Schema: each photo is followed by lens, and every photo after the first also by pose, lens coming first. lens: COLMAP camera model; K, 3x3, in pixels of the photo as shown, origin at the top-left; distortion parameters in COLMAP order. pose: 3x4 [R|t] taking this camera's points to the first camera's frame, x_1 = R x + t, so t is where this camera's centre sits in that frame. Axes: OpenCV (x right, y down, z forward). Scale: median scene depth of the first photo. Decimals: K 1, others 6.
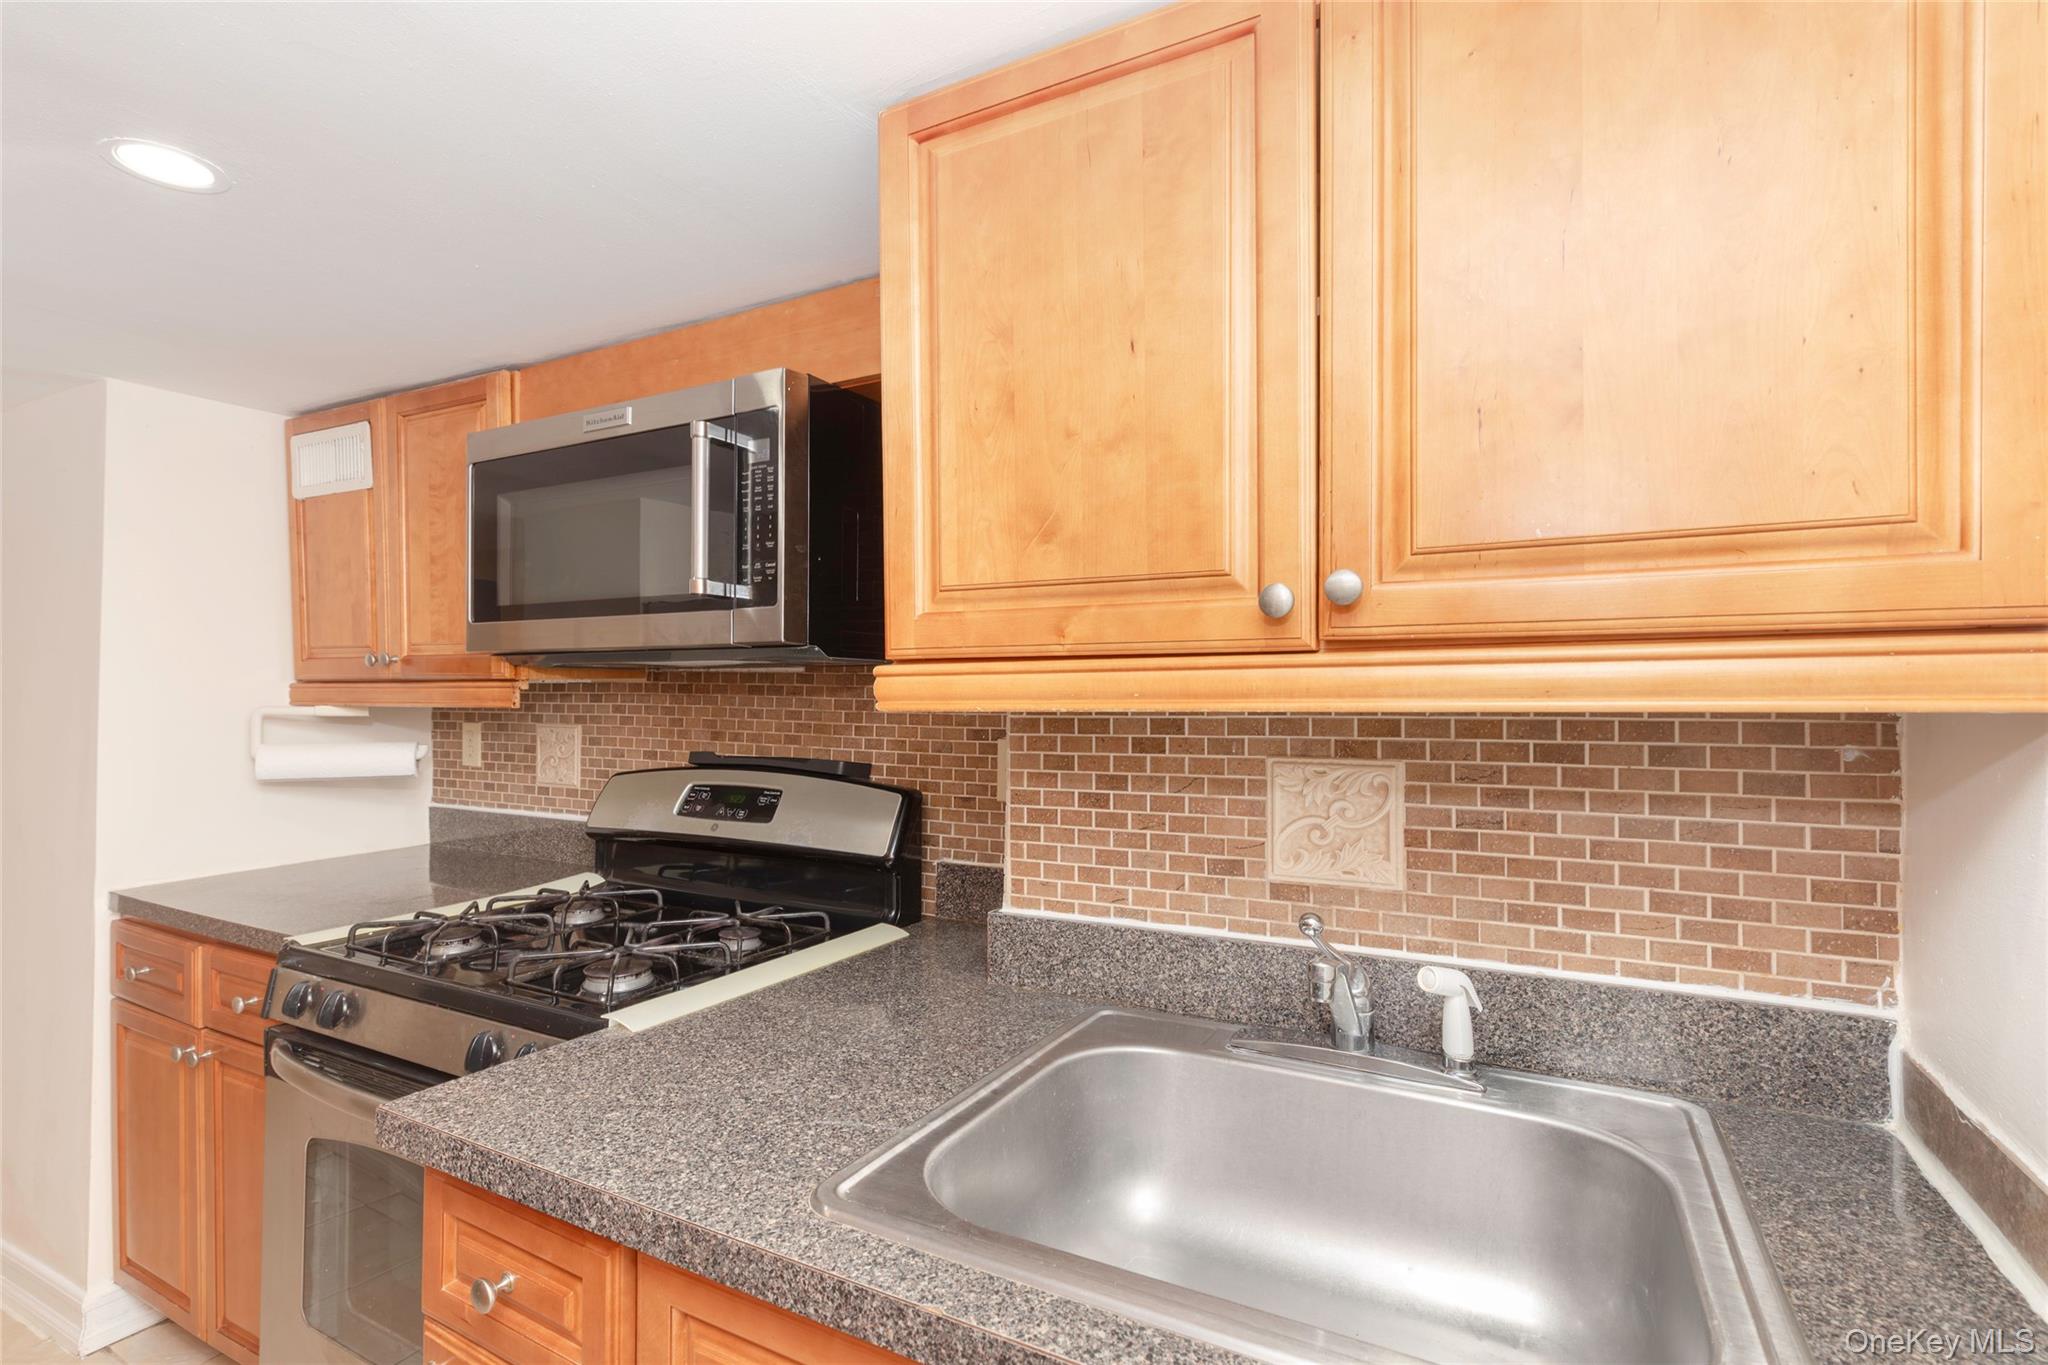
lens RADIAL K [[903.5, 0, 1034.2], [0, 903.5, 689.1], [0, 0, 1]] dist [0.002063, -0.000062]
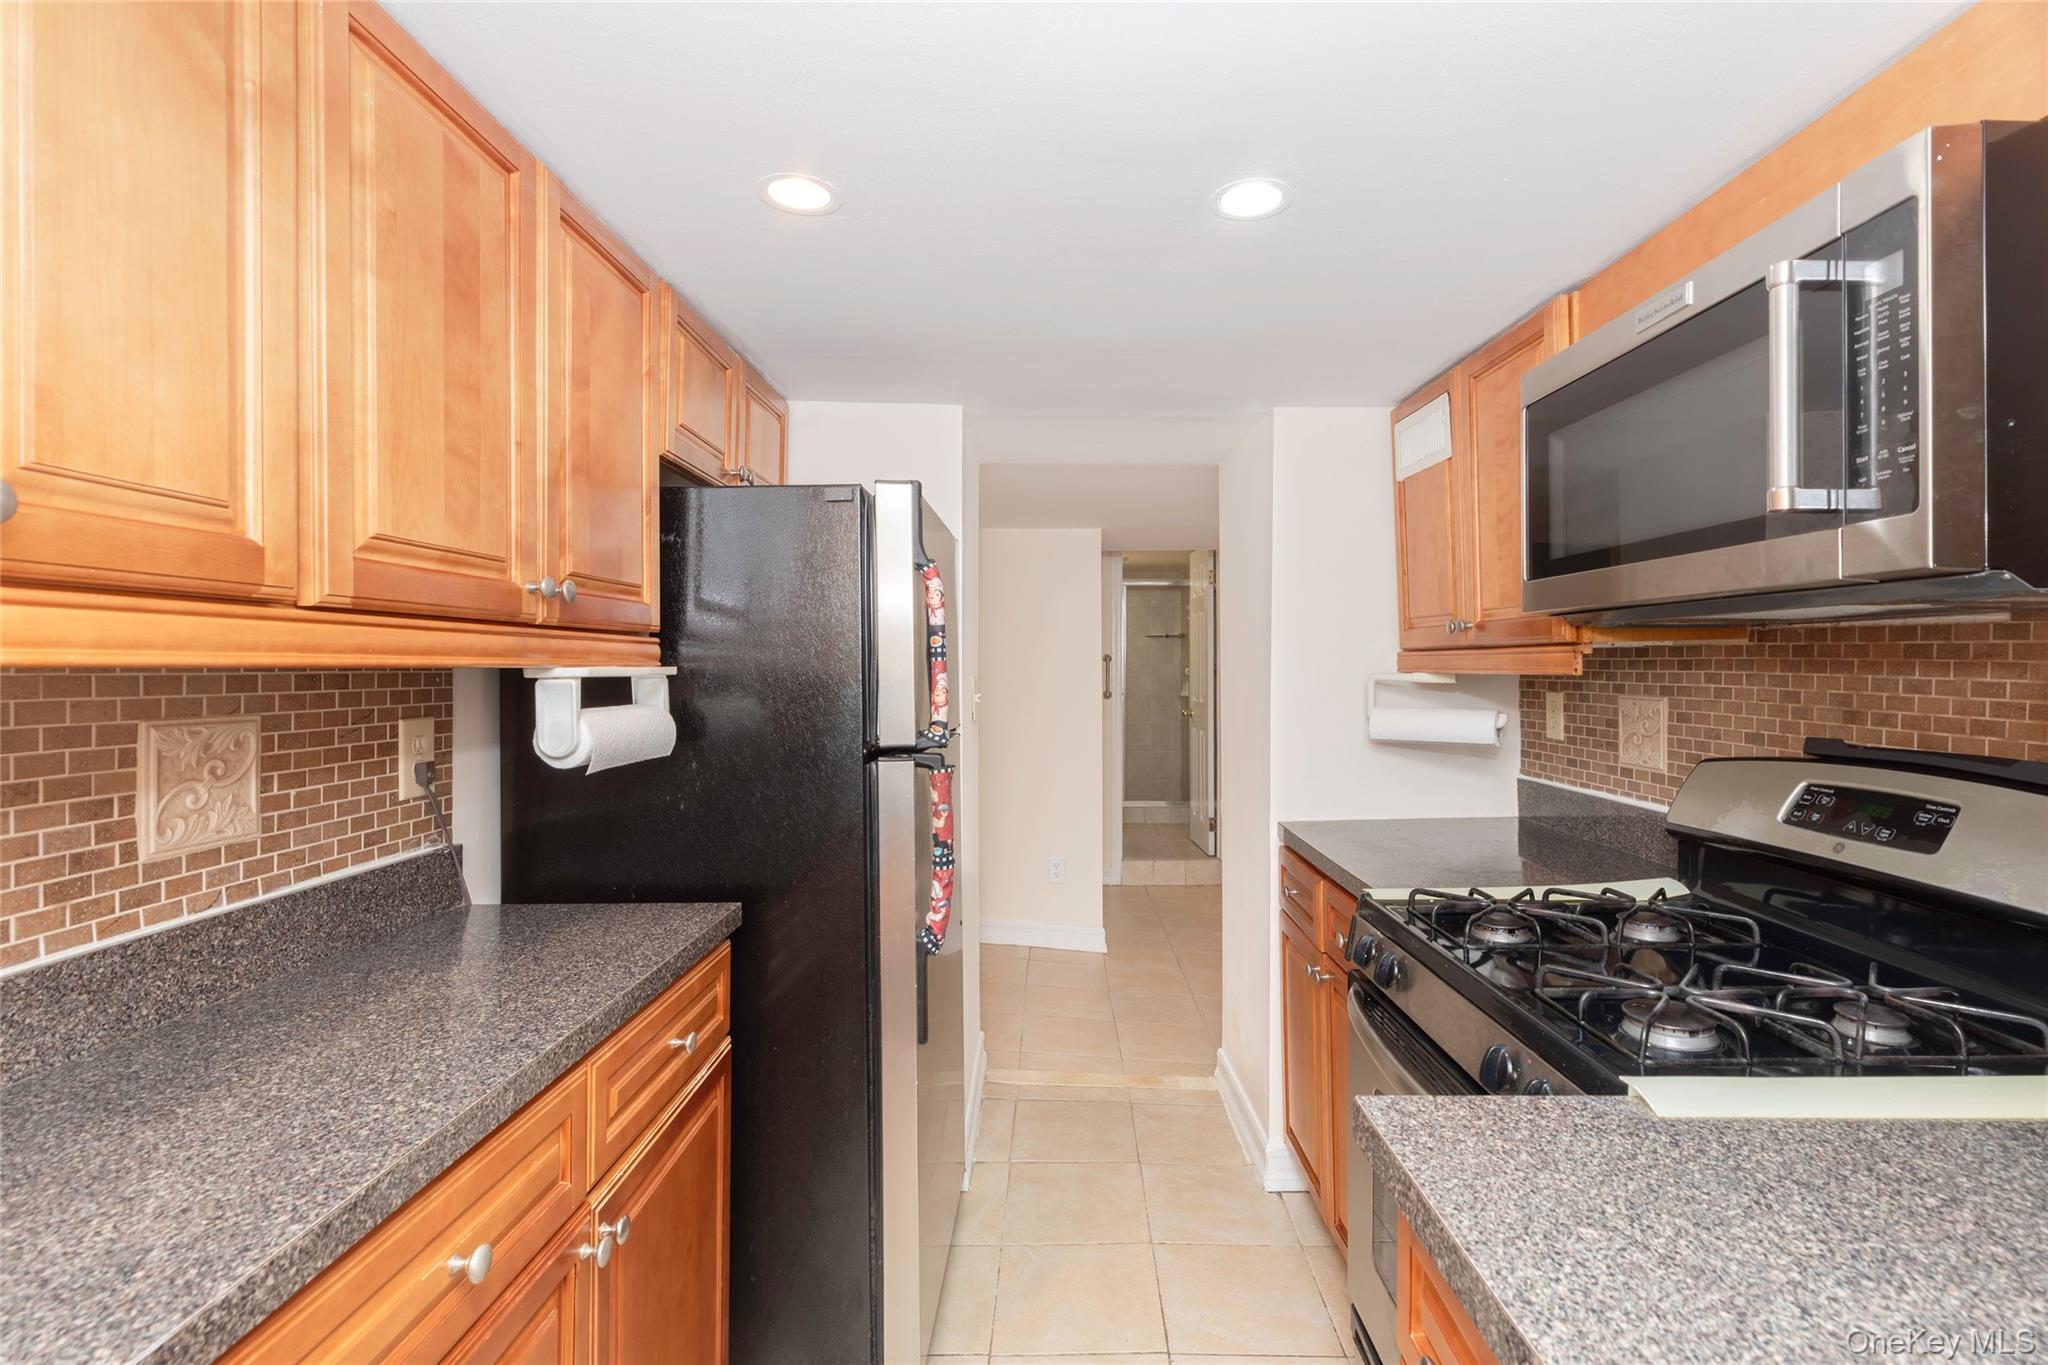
lens RADIAL K [[980.2, 0, 1101.2], [0, 980.2, 654.0], [0, 0, 1]] dist [0.000821, -0.000541]
pose [[0.513454, -0.011896, -0.858035, 0.004737], [0.006428, 0.999929, -0.010017, 0.007576], [0.858093, -0.000373, 0.513494, 0.125743]]
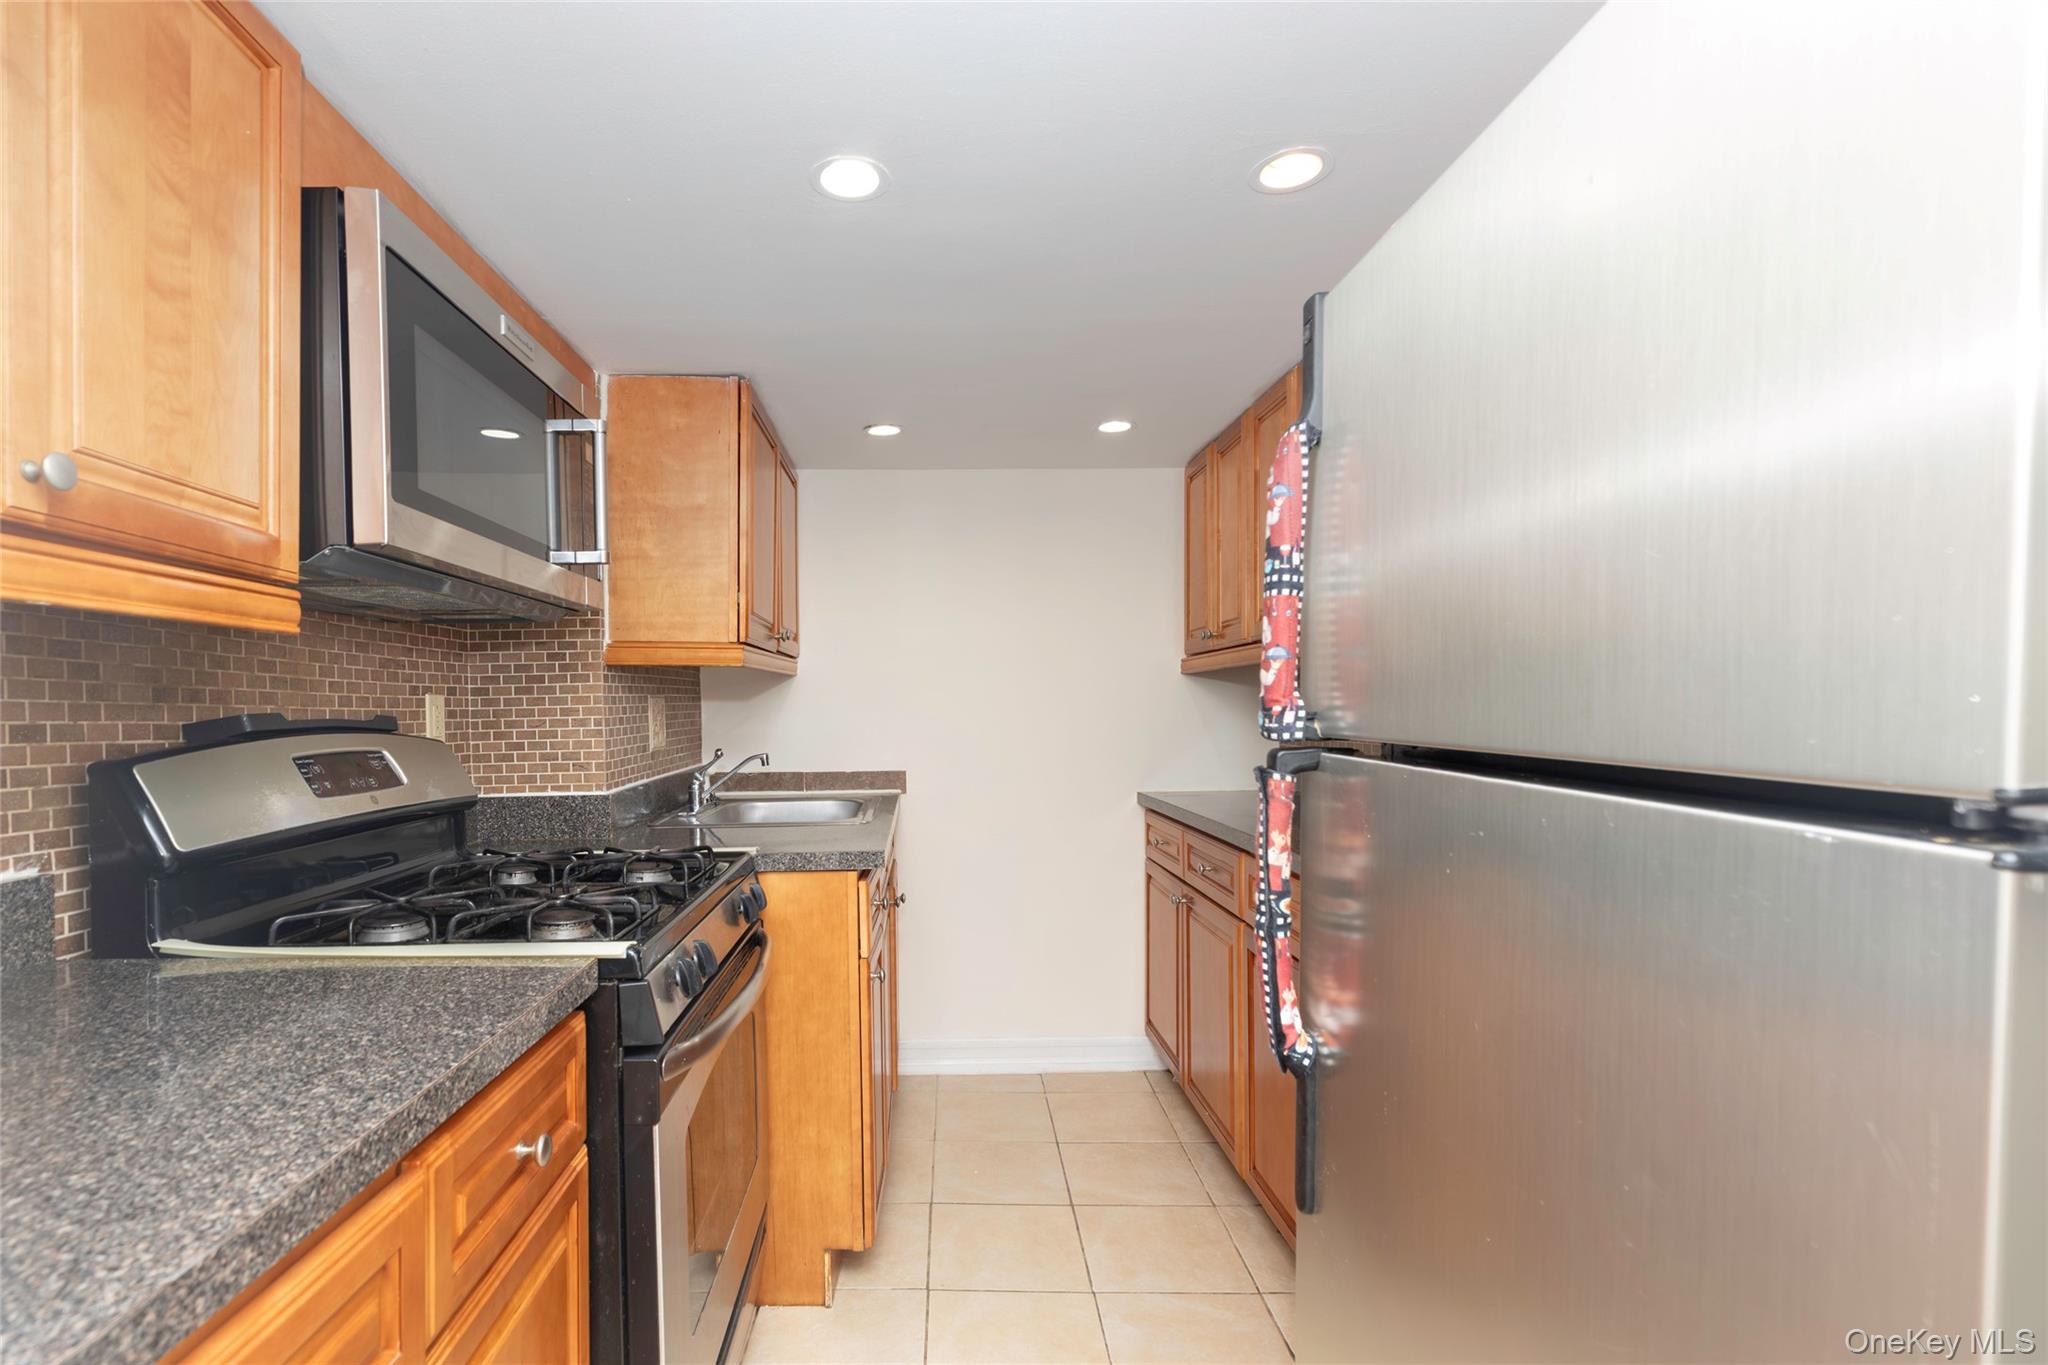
lens RADIAL K [[903.5, 0, 1034.2], [0, 903.5, 689.1], [0, 0, 1]] dist [0.002063, -0.000062]
pose [[-0.575131, 0.013959, 0.817942, -1.453994], [-0.004321, 0.999789, -0.020101, 0.069347], [-0.818050, -0.015095, -0.574950, 1.034852]]
